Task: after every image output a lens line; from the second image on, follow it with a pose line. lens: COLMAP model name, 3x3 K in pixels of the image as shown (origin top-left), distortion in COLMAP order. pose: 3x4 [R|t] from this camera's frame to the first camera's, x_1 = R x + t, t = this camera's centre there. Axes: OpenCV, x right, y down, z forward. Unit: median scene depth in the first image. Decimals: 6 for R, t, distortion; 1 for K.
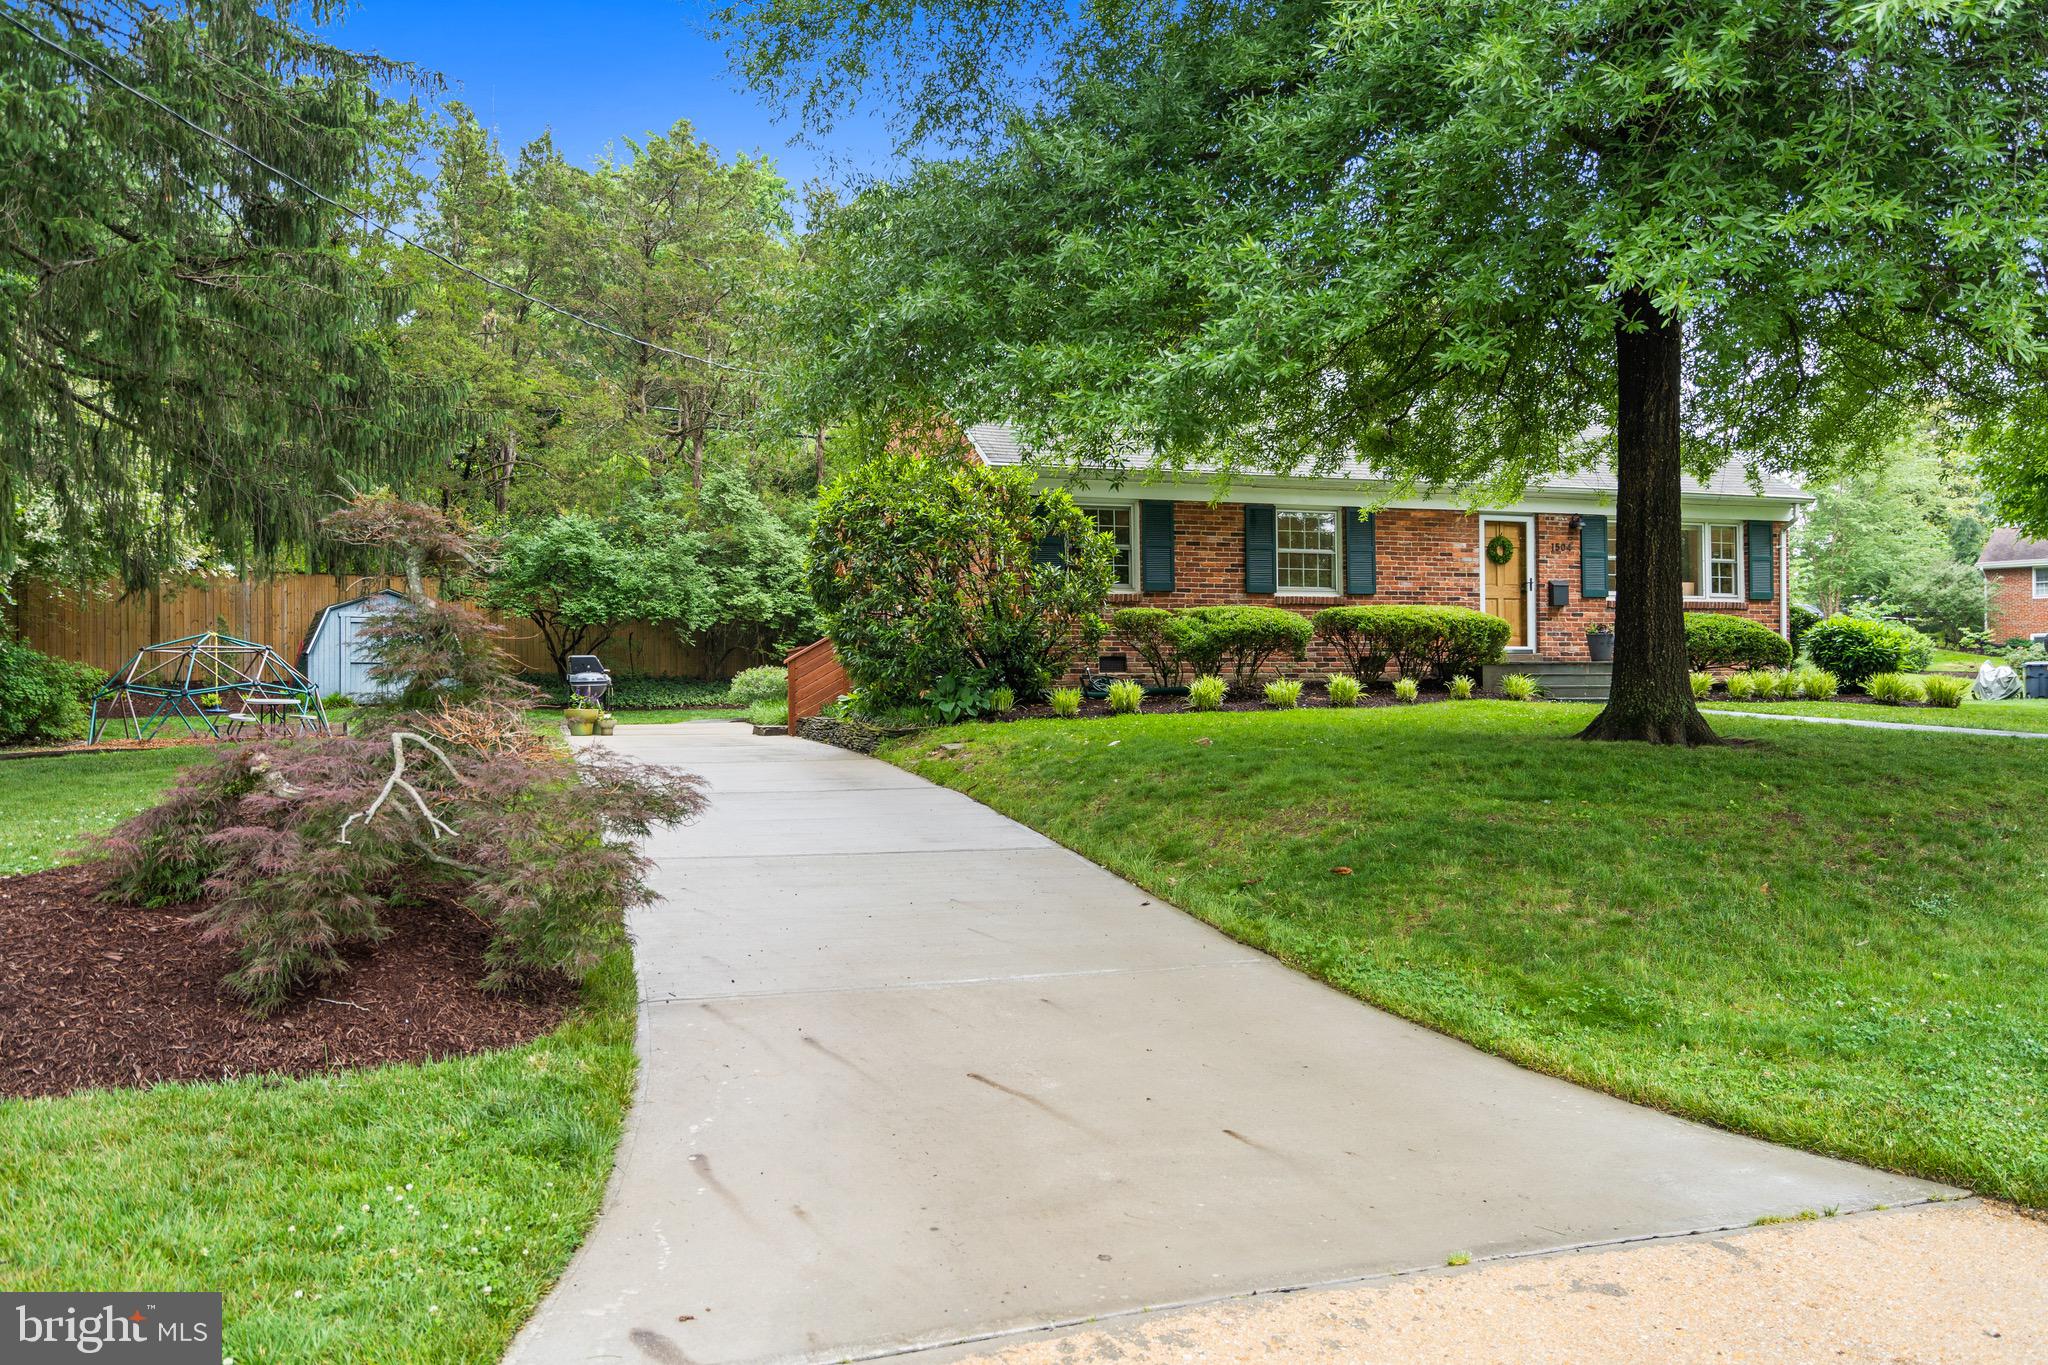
lens RADIAL K [[1494.9, 0, 1024.9], [0, 1494.9, 697.7], [0, 0, 1]] dist [0.011077, 0.003044]
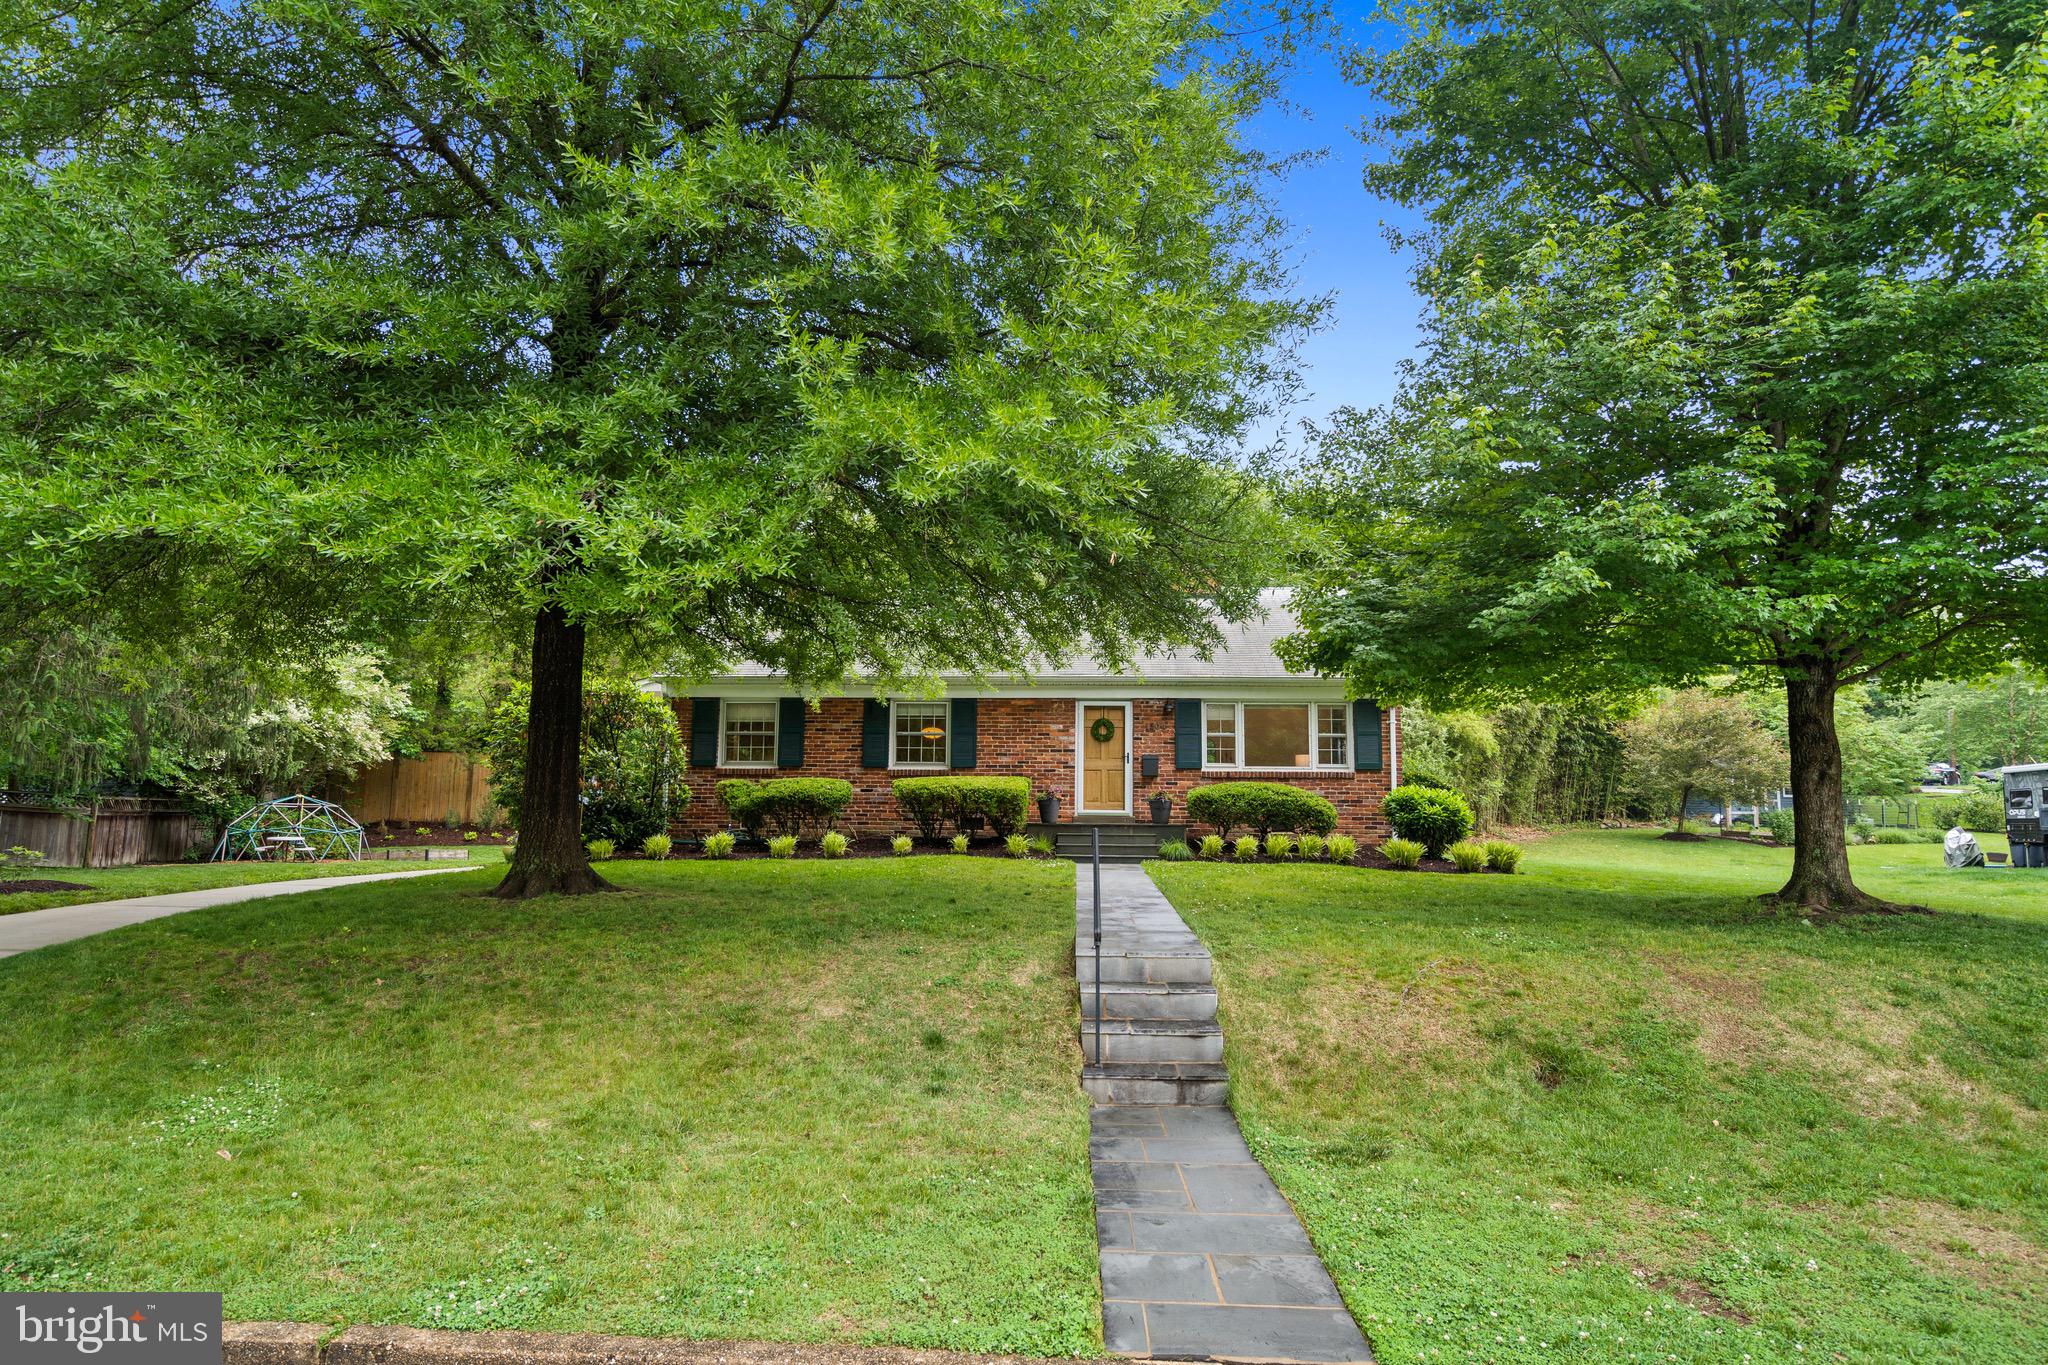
lens RADIAL K [[1139.3, 0, 1020.0], [0, 1139.3, 714.7], [0, 0, 1]] dist [0.010635, -0.003014]
pose [[0.931277, -0.021803, -0.363658, 0.588911], [-0.017770, 0.994301, -0.105119, -0.013157], [0.363877, 0.104357, 0.925583, 0.125857]]
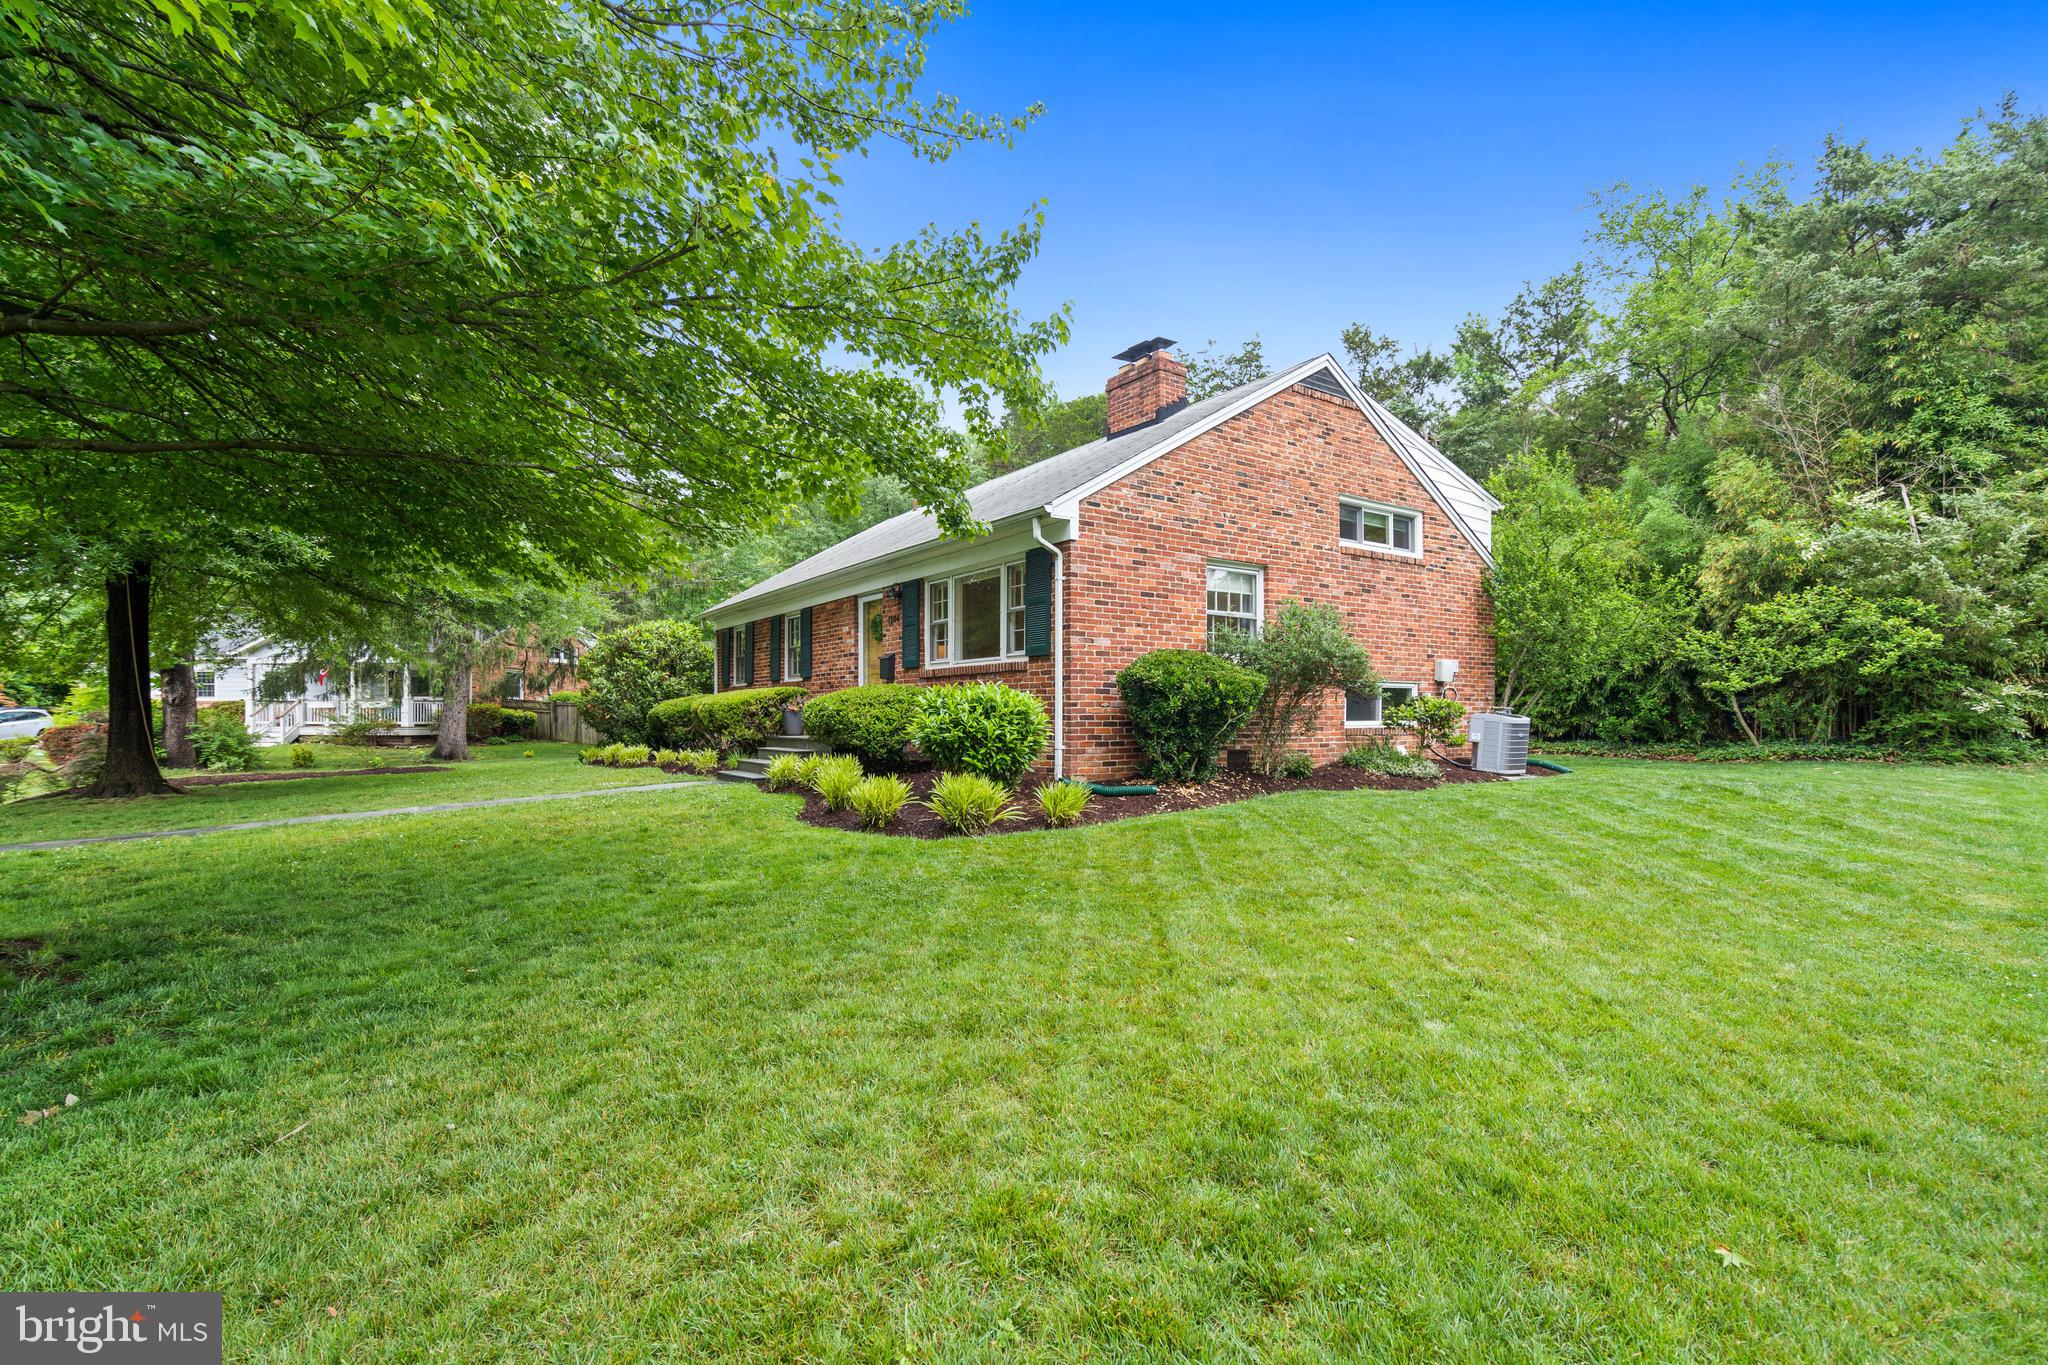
lens RADIAL K [[932.5, 0, 1015.4], [0, 932.5, 718.9], [0, 0, 1]] dist [-0.009738, 0.004544]
pose [[0.282082, 0.012632, -0.959307, 0.972766], [0.002617, 0.999899, 0.013936, -0.043362], [0.959387, -0.006442, 0.282020, 0.907161]]
